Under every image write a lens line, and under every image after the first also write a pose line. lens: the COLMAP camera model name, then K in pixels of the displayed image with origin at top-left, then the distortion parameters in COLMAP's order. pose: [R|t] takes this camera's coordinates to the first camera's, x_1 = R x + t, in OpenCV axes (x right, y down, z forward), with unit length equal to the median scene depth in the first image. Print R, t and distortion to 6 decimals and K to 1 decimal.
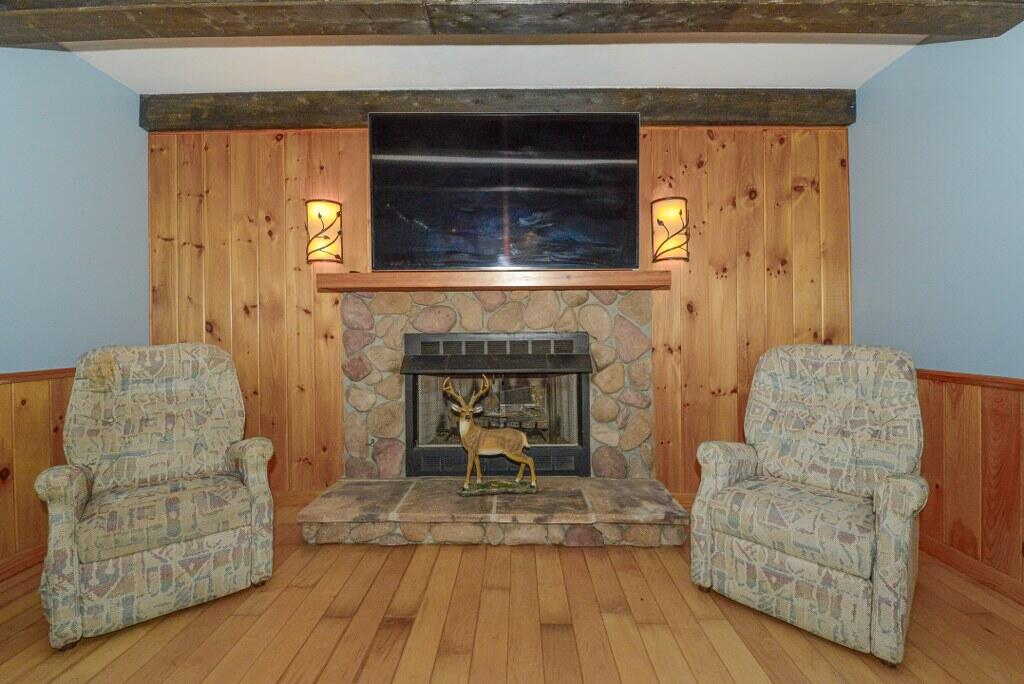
lens RADIAL K [[450.5, 0, 513.9], [0, 450.5, 325.8], [0, 0, 1]] dist [-0.008180, -0.004125]
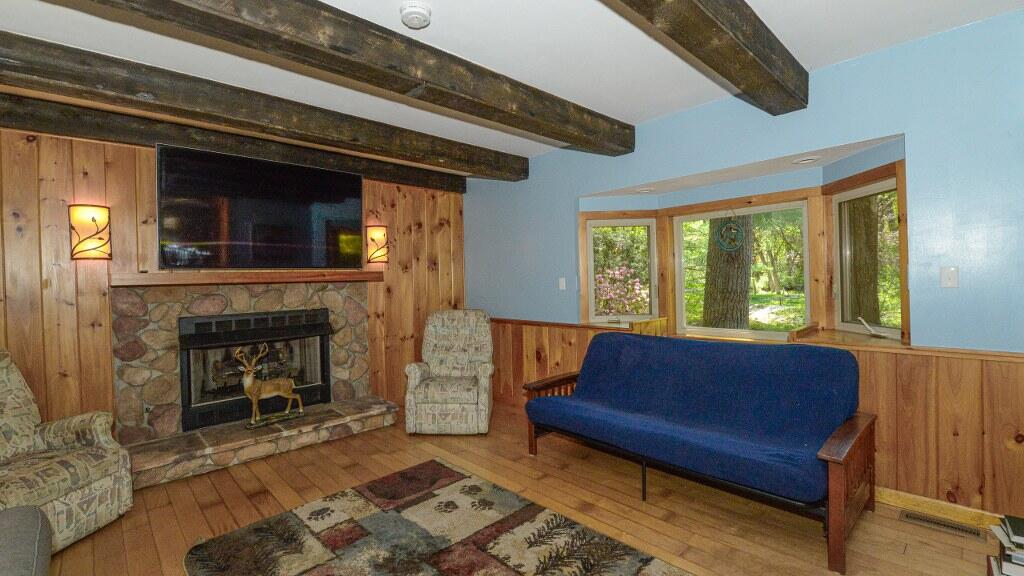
lens RADIAL K [[450.2, 0, 519.2], [0, 450.2, 283.4], [0, 0, 1]] dist [-0.003783, -0.007950]
pose [[0.705796, -0.018451, 0.708175, -0.491122], [0.011658, 0.999828, 0.014430, -0.090514], [-0.708319, -0.001929, 0.705890, -0.577721]]
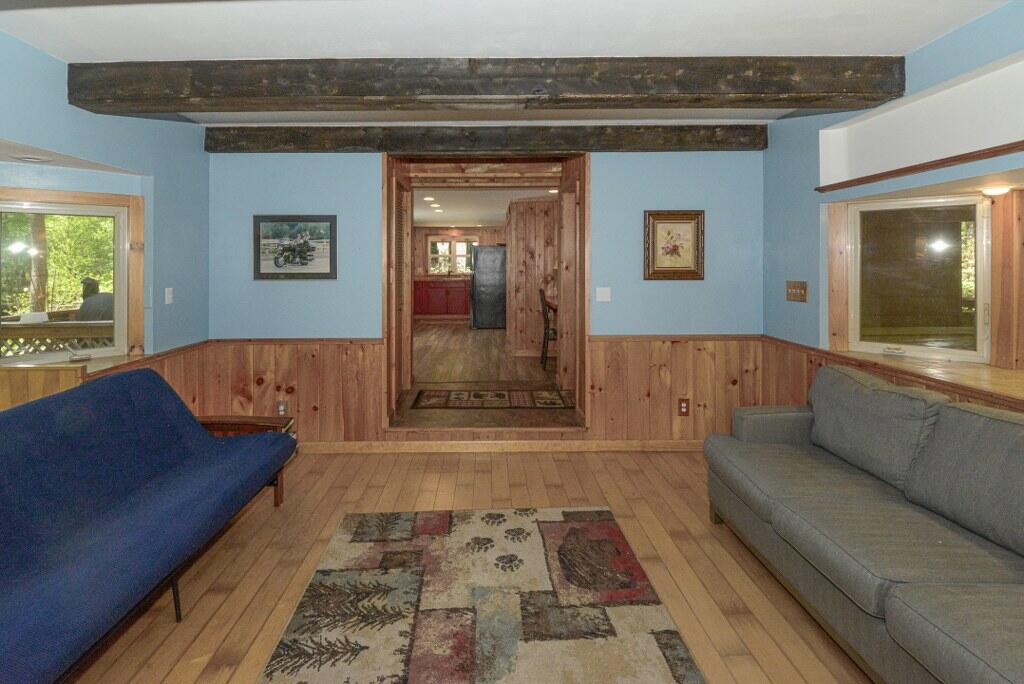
lens RADIAL K [[450.5, 0, 486.7], [0, 450.5, 271.0], [0, 0, 1]] dist [-0.008180, -0.004125]
pose [[-0.999813, 0.014995, -0.012186, -0.048571], [0.015059, 0.999873, -0.005134, -0.130560], [0.012108, -0.005316, -0.999913, 0.718561]]
